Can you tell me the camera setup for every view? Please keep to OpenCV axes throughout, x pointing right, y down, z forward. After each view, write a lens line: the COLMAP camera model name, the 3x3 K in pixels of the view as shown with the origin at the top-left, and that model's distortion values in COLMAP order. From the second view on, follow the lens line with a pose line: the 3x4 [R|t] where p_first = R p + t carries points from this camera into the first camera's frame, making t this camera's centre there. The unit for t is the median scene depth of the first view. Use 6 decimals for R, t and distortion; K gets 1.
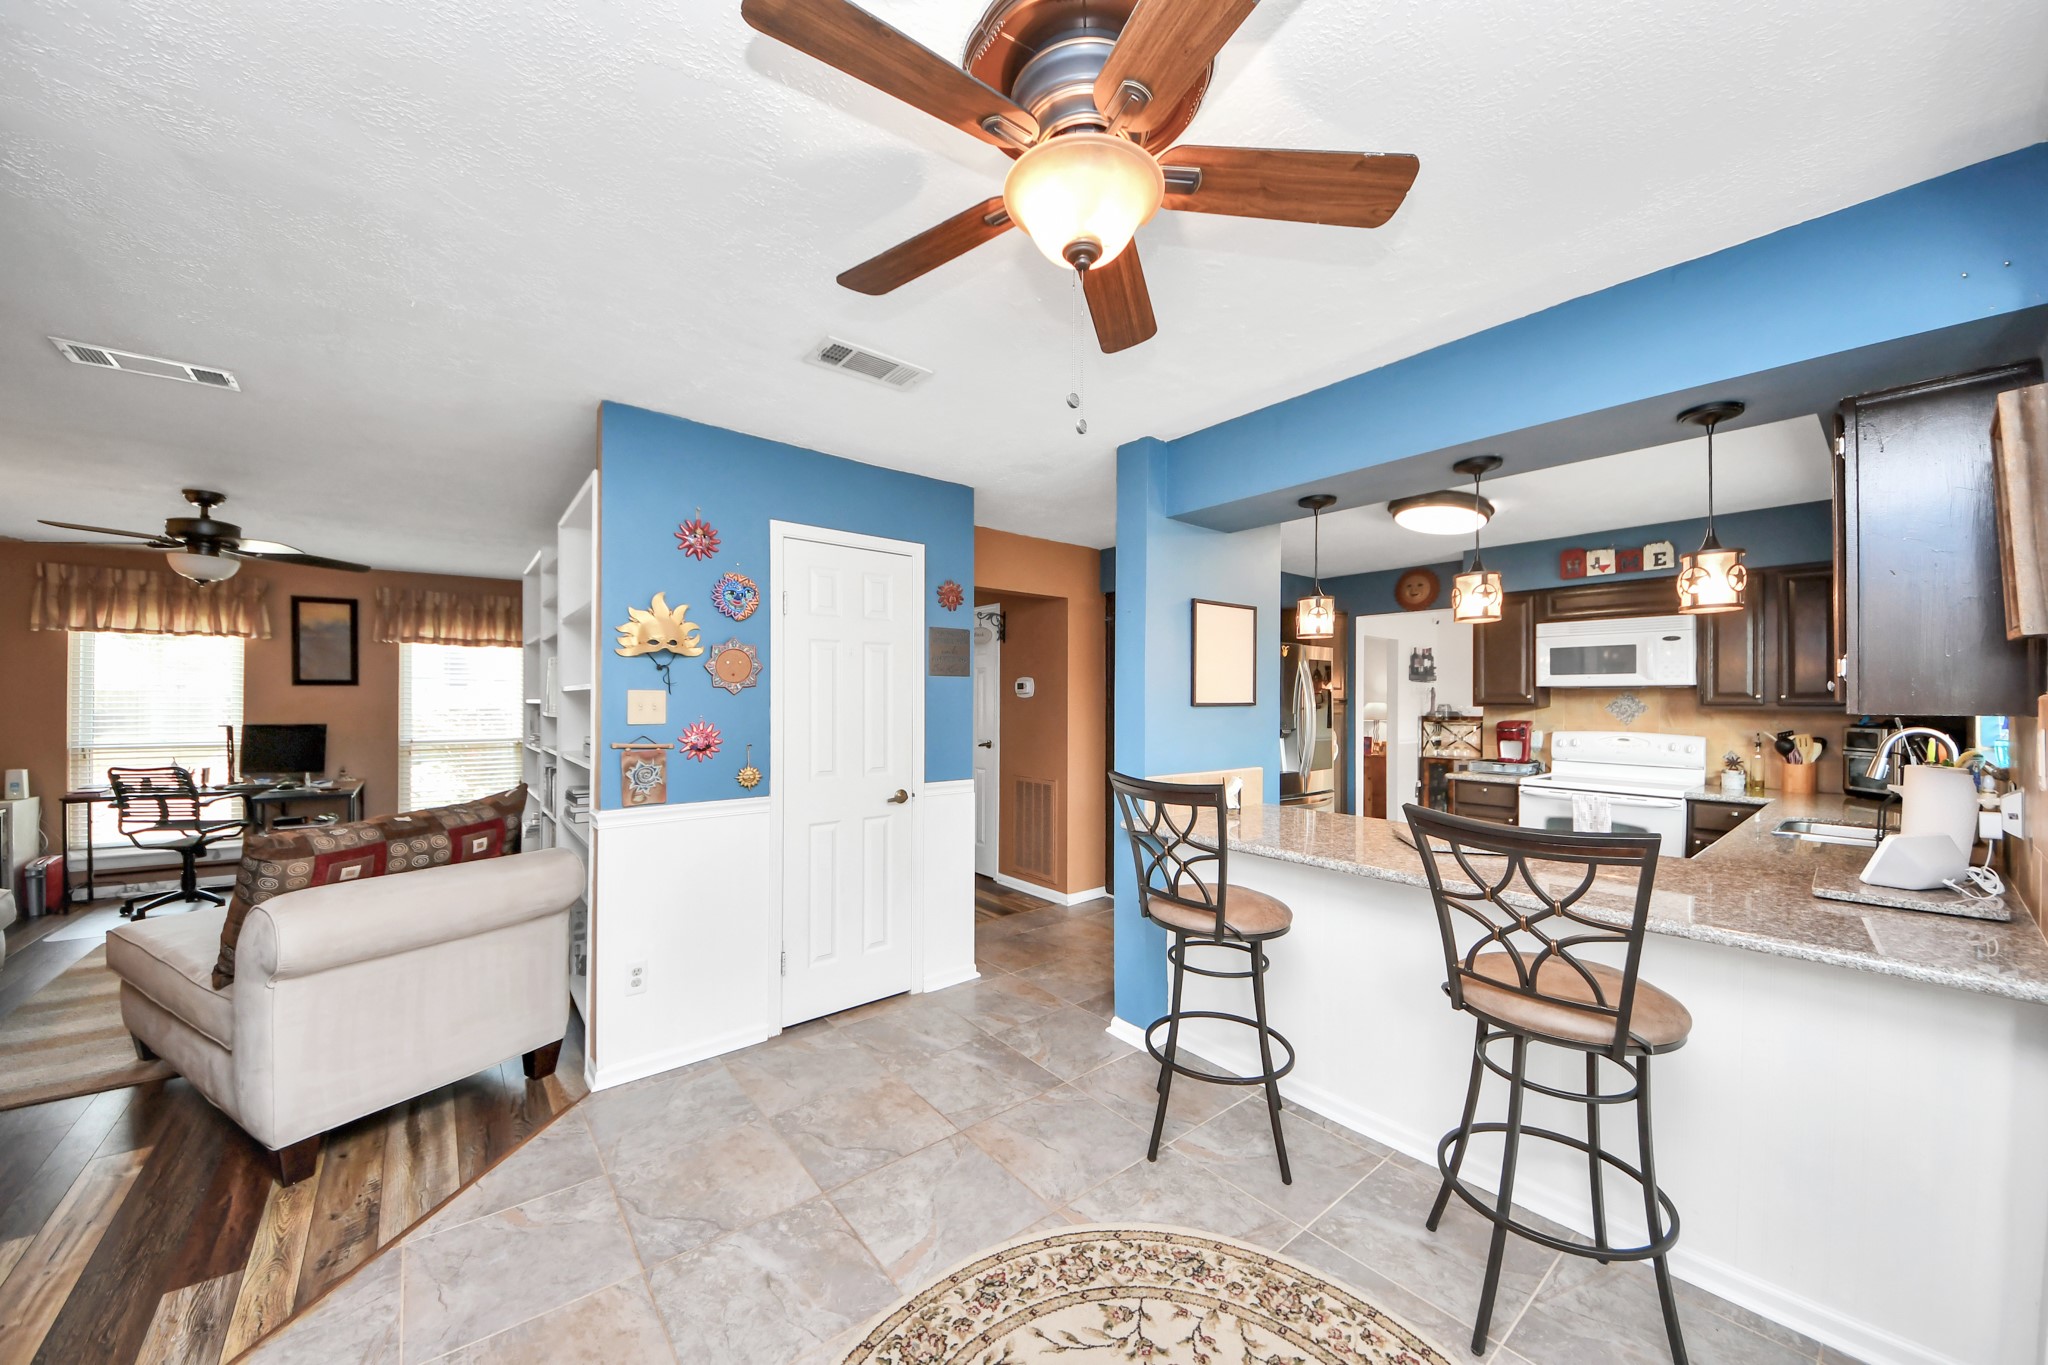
lens RADIAL K [[718.8, 0, 1018.6], [0, 718.8, 700.6], [0, 0, 1]] dist [0.001268, -0.013342]
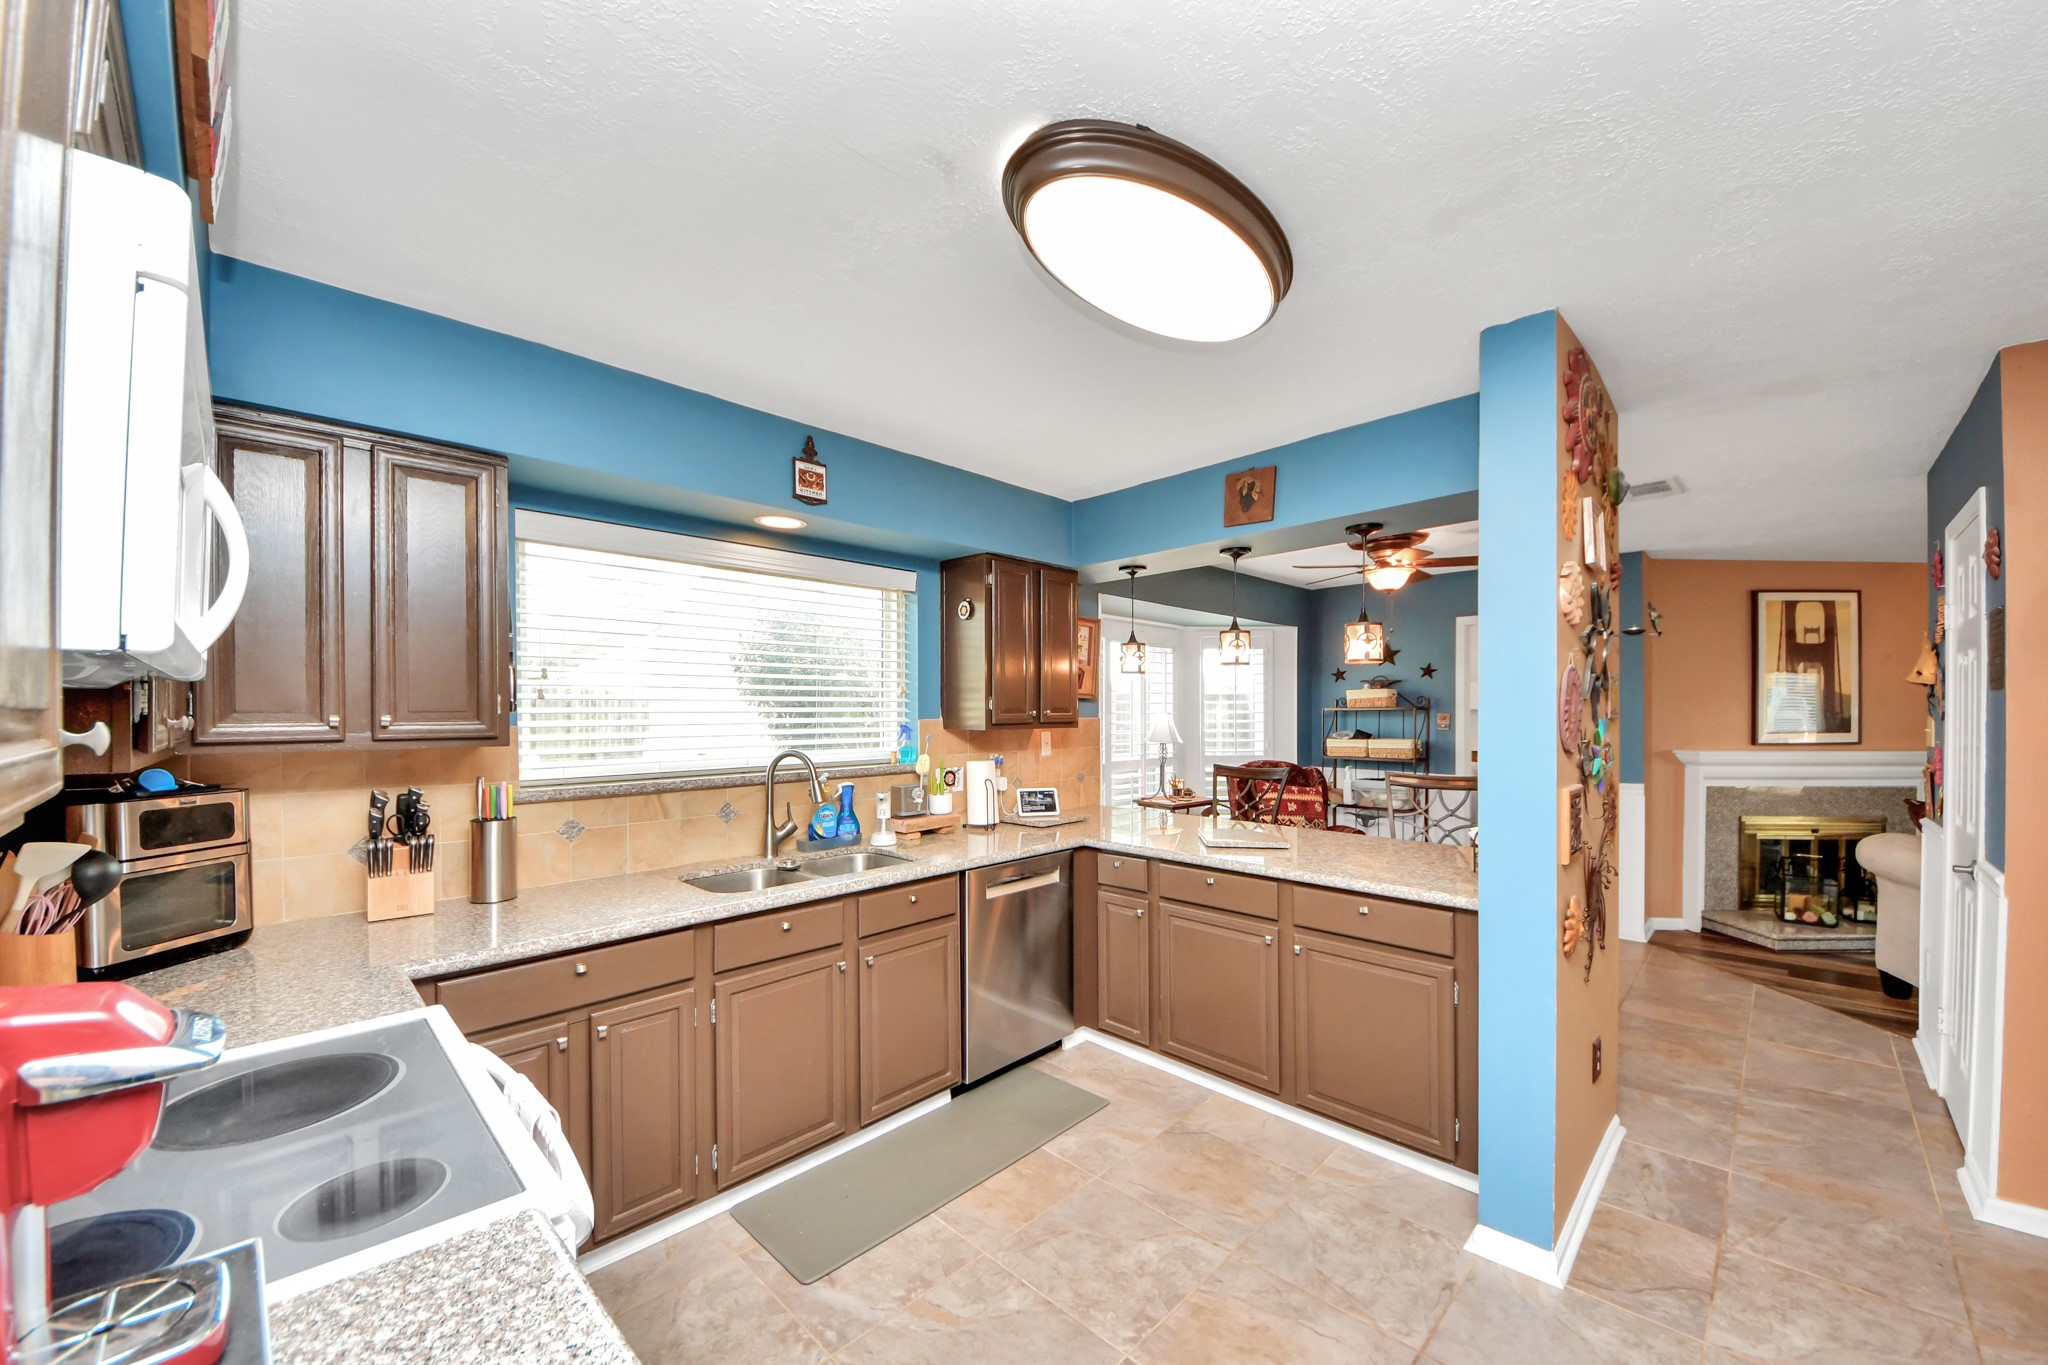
lens RADIAL K [[764.5, 0, 1027.7], [0, 764.5, 702.1], [0, 0, 1]] dist [0.026148, -0.014307]
pose [[-0.993640, -0.005296, -0.112477, 0.629910], [-0.004495, 0.999963, -0.007378, -0.013576], [0.112512, -0.006826, -0.993627, 1.260782]]
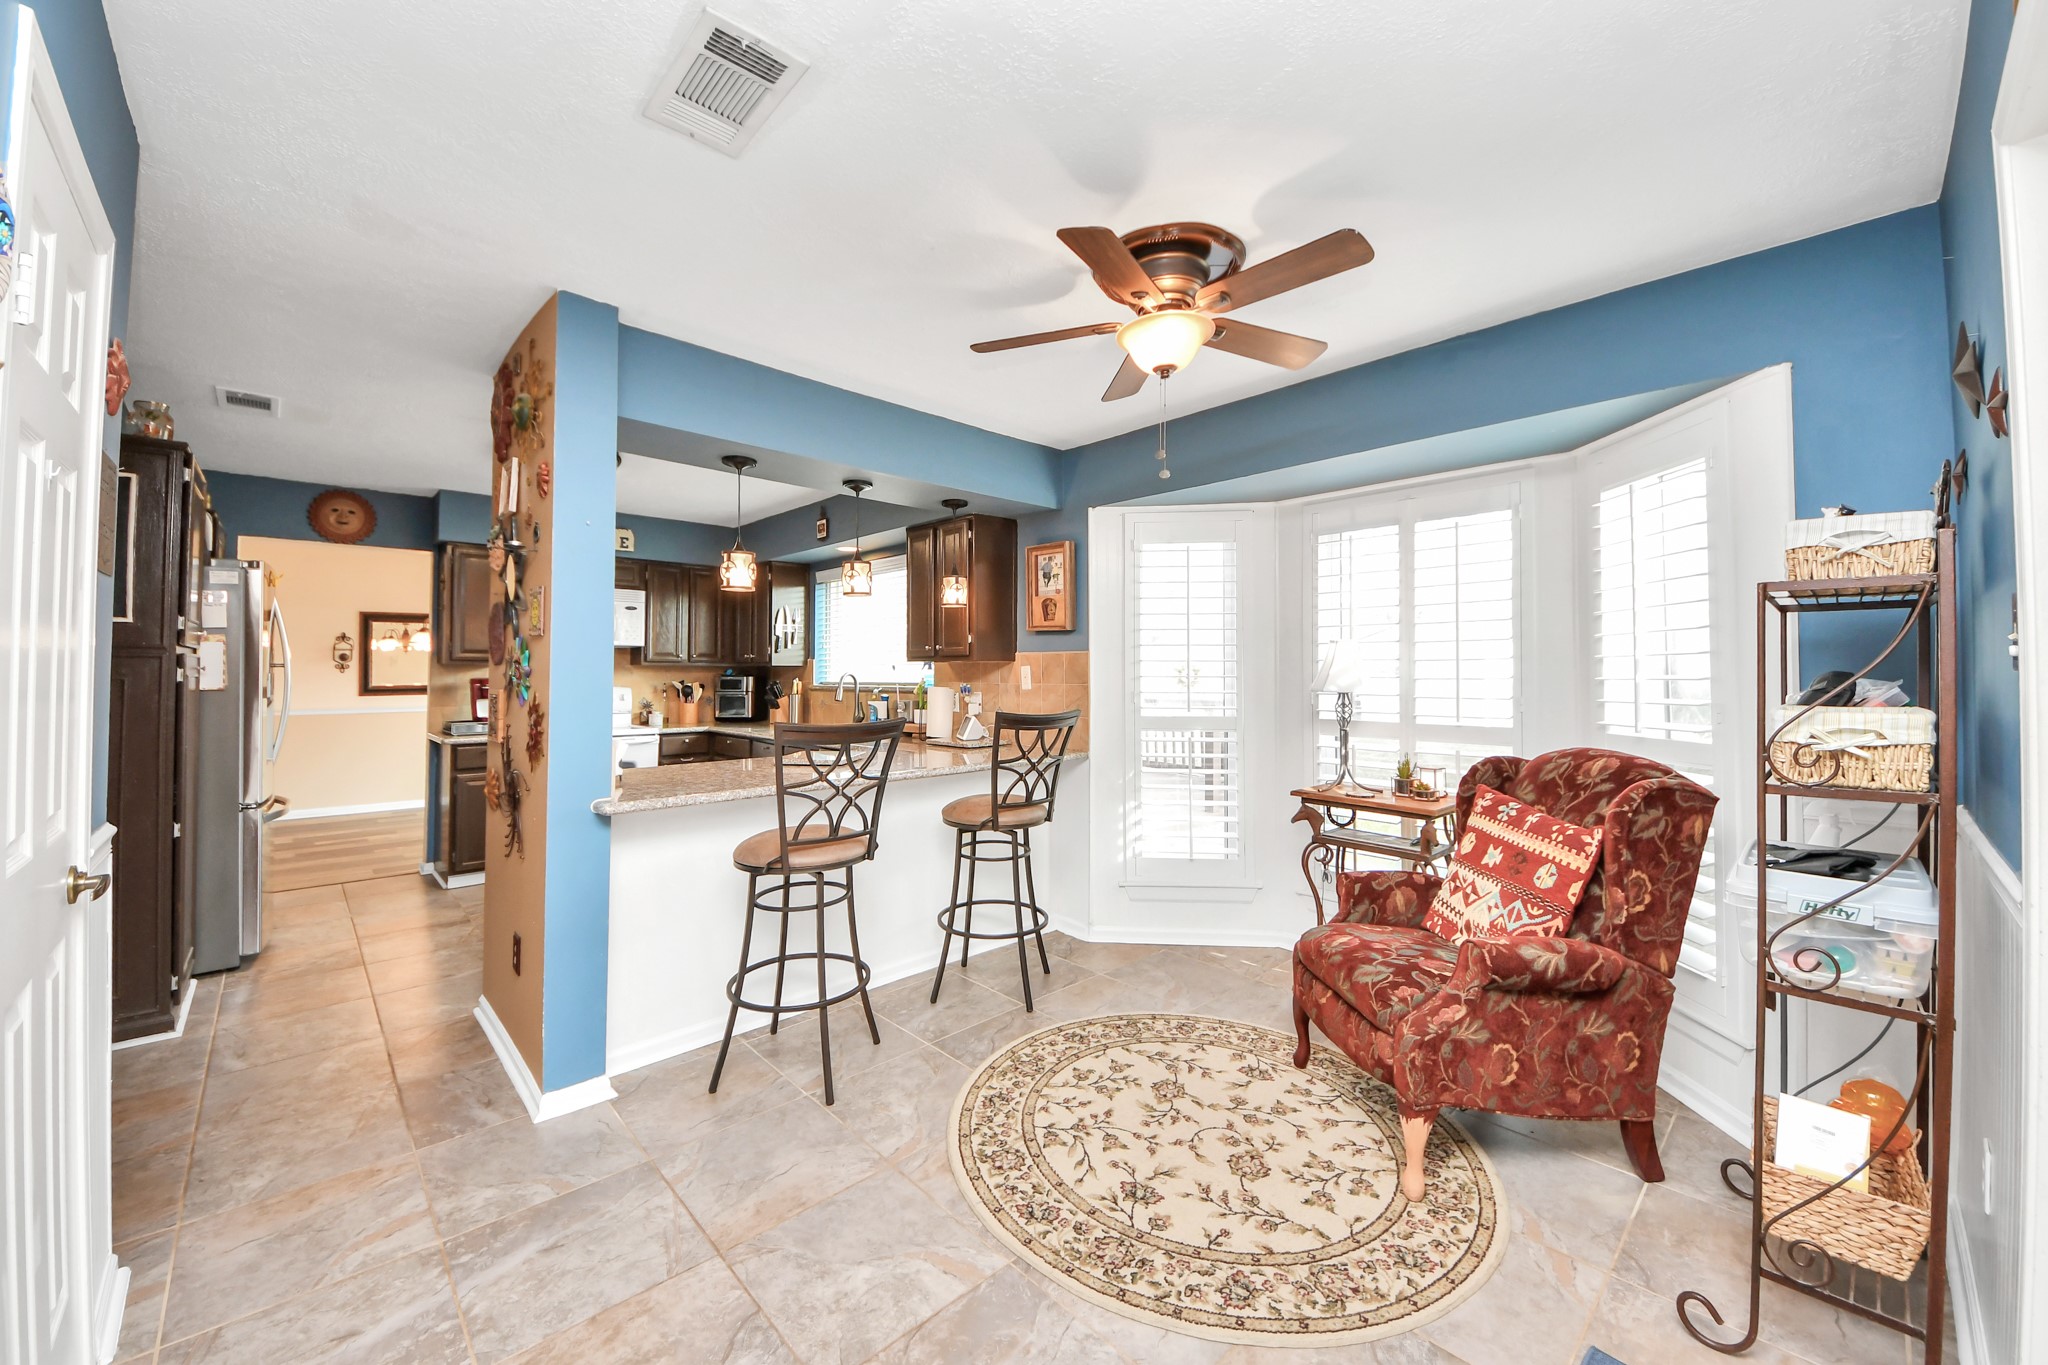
lens RADIAL K [[774.5, 0, 1022.5], [0, 774.5, 655.4], [0, 0, 1]] dist [-0.000212, -0.000110]
pose [[-0.084916, 0.015643, 0.996265, -0.467090], [0.000866, 0.999878, -0.015625, 0.016380], [-0.996388, -0.000464, -0.084919, 0.416854]]
